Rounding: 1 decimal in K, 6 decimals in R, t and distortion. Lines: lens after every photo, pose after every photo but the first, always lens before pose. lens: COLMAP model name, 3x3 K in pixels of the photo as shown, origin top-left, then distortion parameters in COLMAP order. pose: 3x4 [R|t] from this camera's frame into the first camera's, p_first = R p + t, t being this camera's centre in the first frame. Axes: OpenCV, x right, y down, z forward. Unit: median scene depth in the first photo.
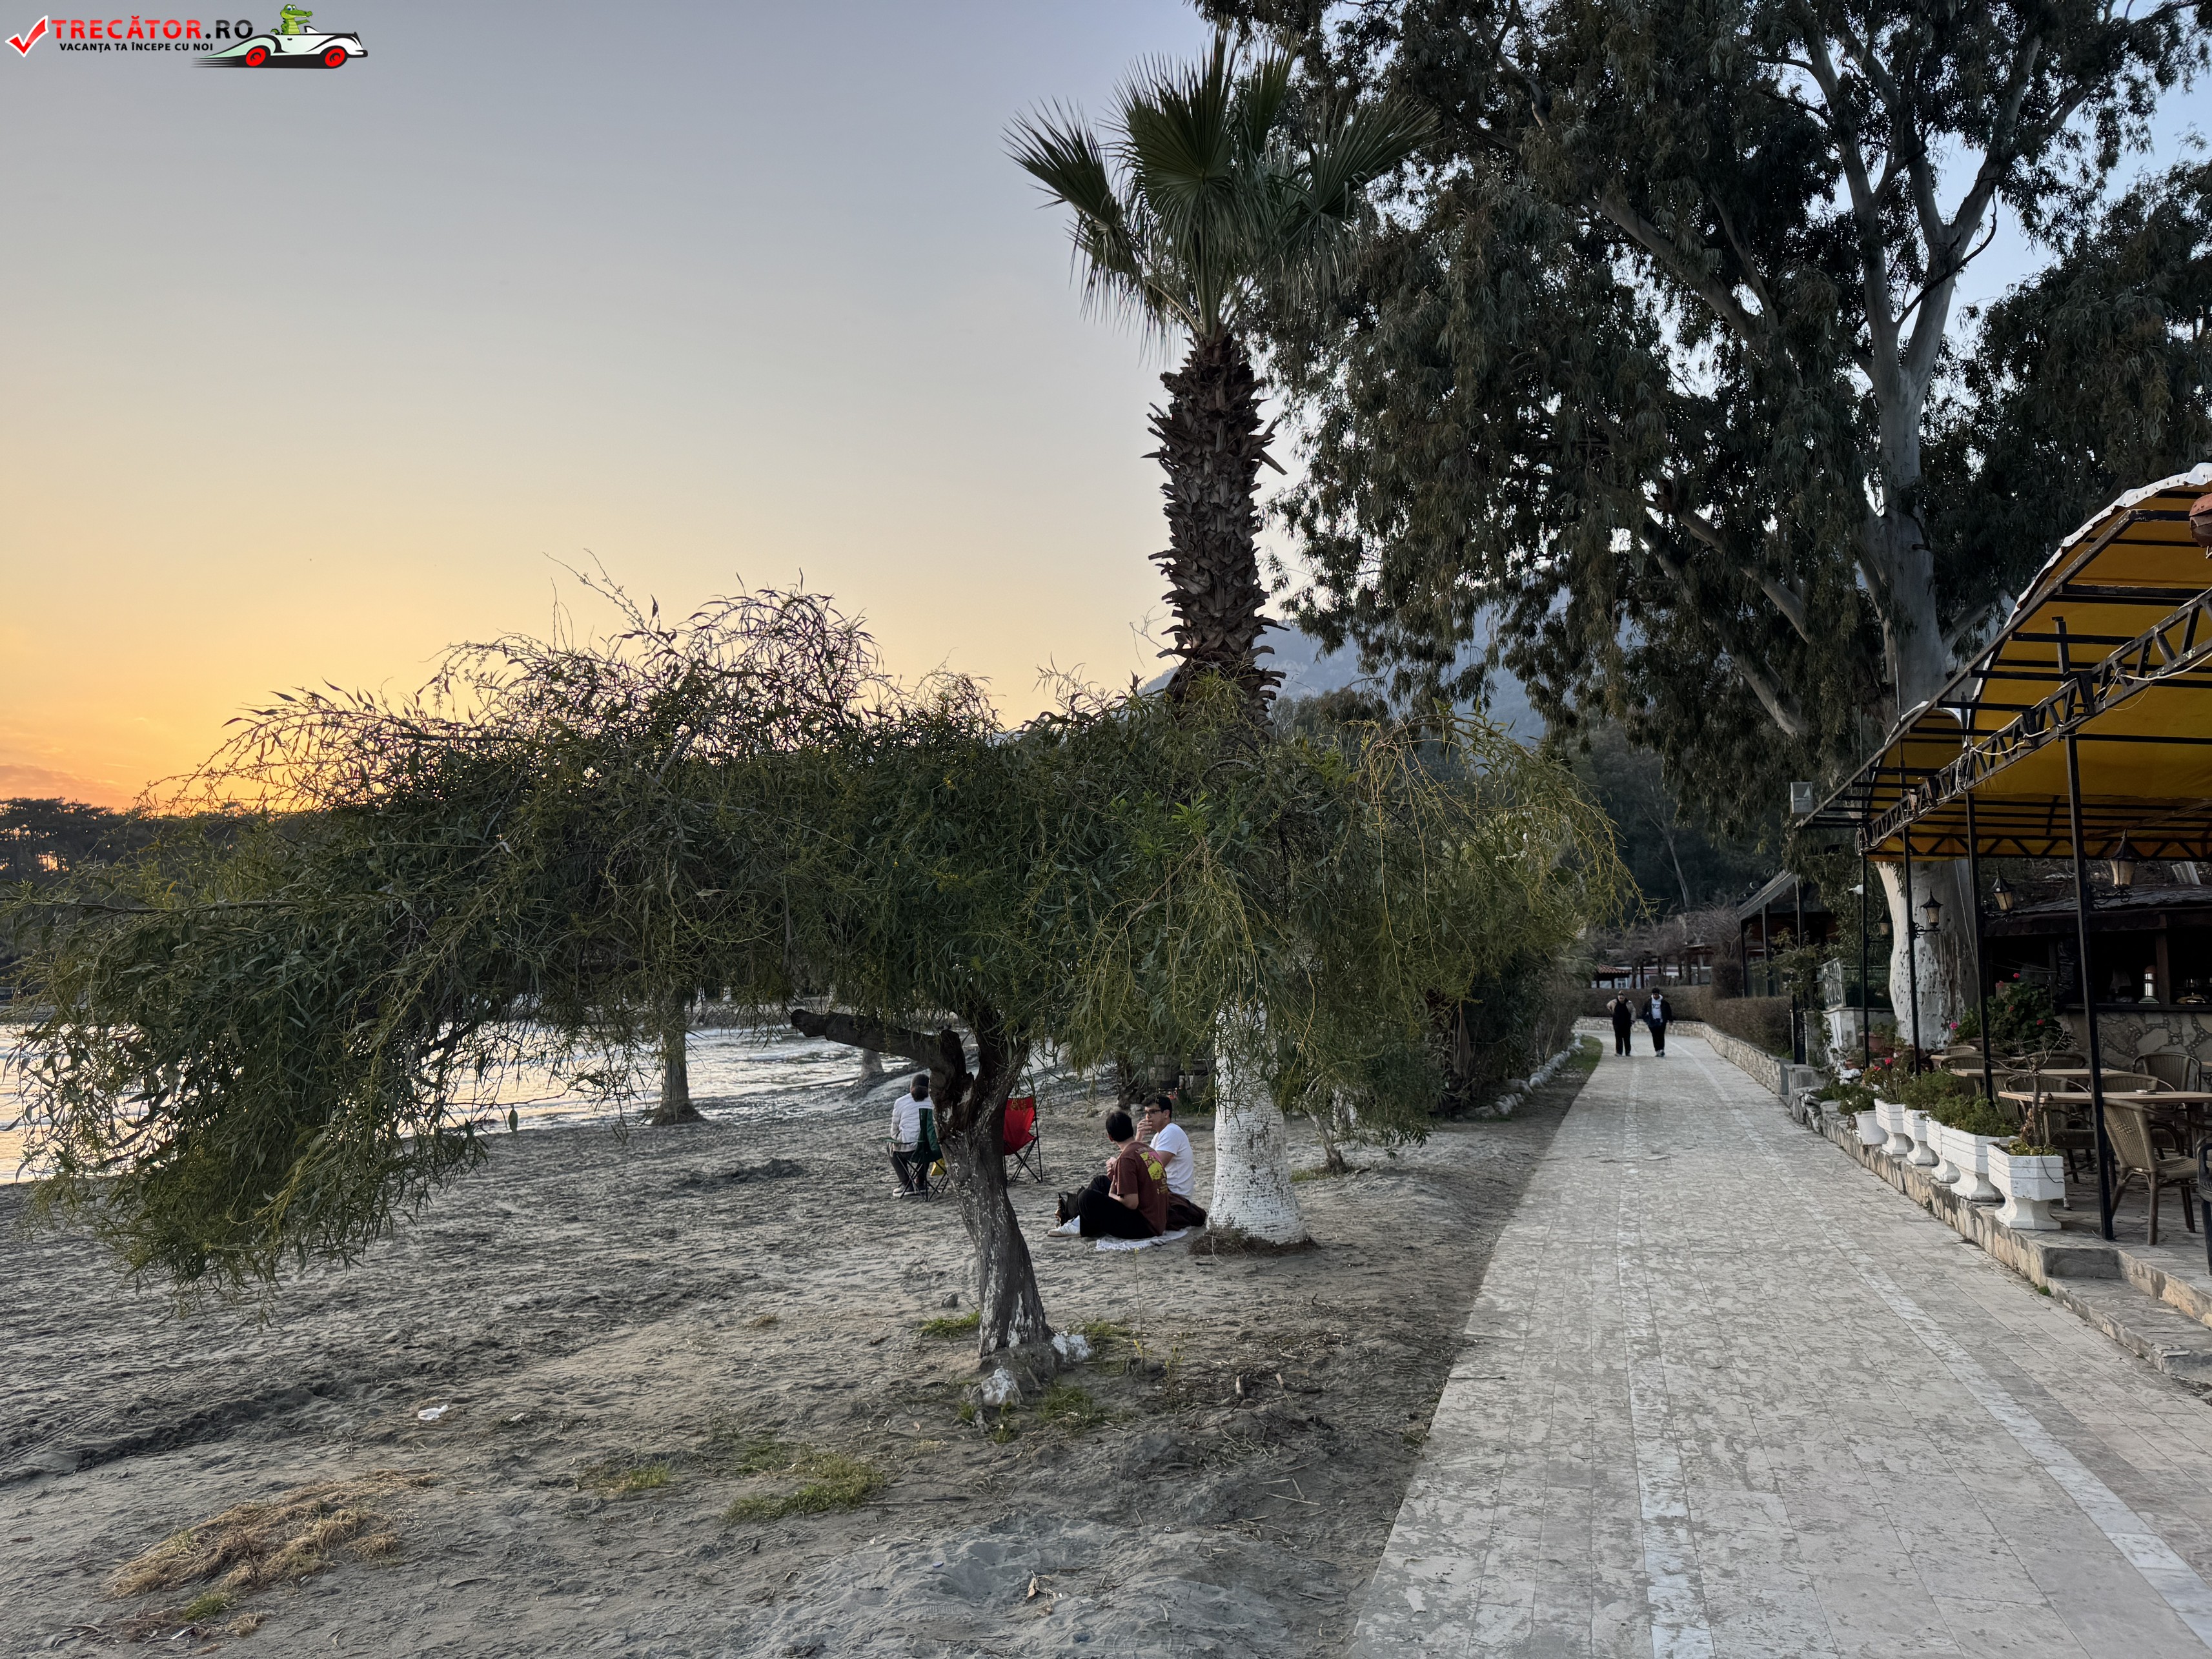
lens RADIAL K [[1518.0, 0, 1142.7], [0, 1518.0, 828.7], [0, 0, 1]] dist [-0.028961, 0.026474]
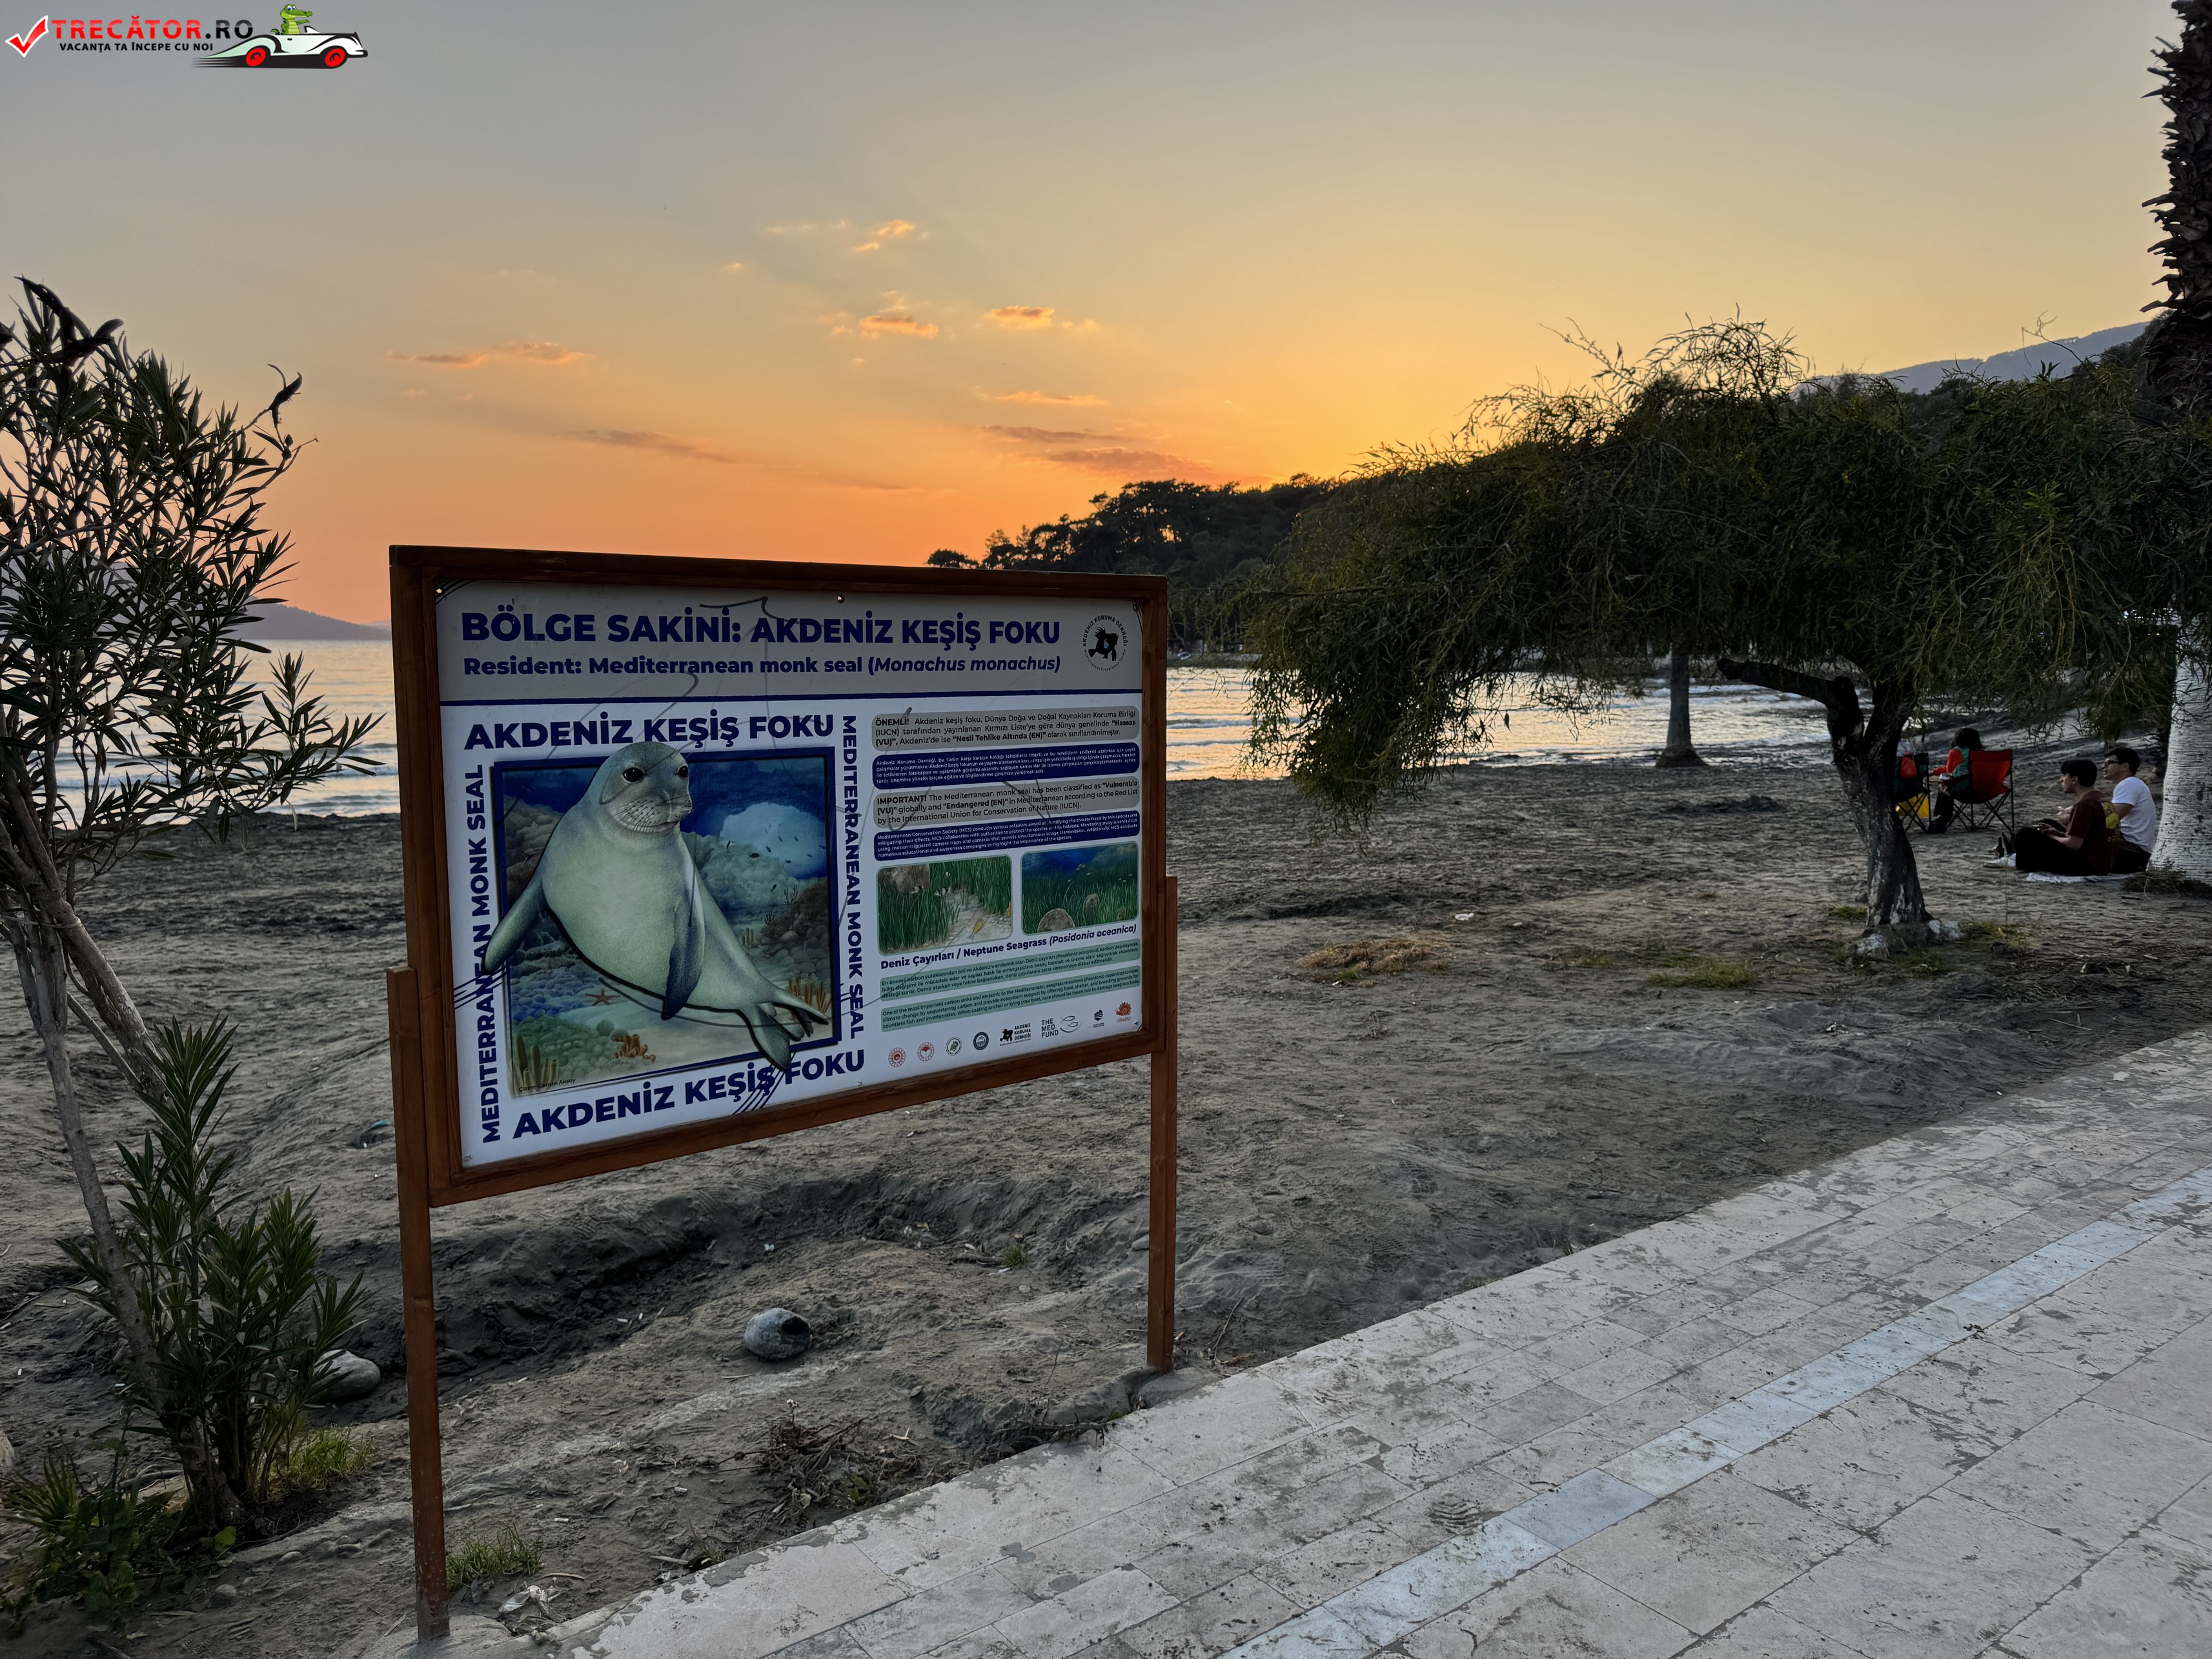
lens RADIAL K [[1524.3, 0, 1091.6], [0, 1524.3, 831.5], [0, 0, 1]] dist [0.061277, -0.107839]
pose [[0.779474, 0.087145, -0.620344, 0.152913], [0.054462, 0.977100, 0.205694, -0.028316], [0.624063, -0.194119, 0.756877, -0.318435]]
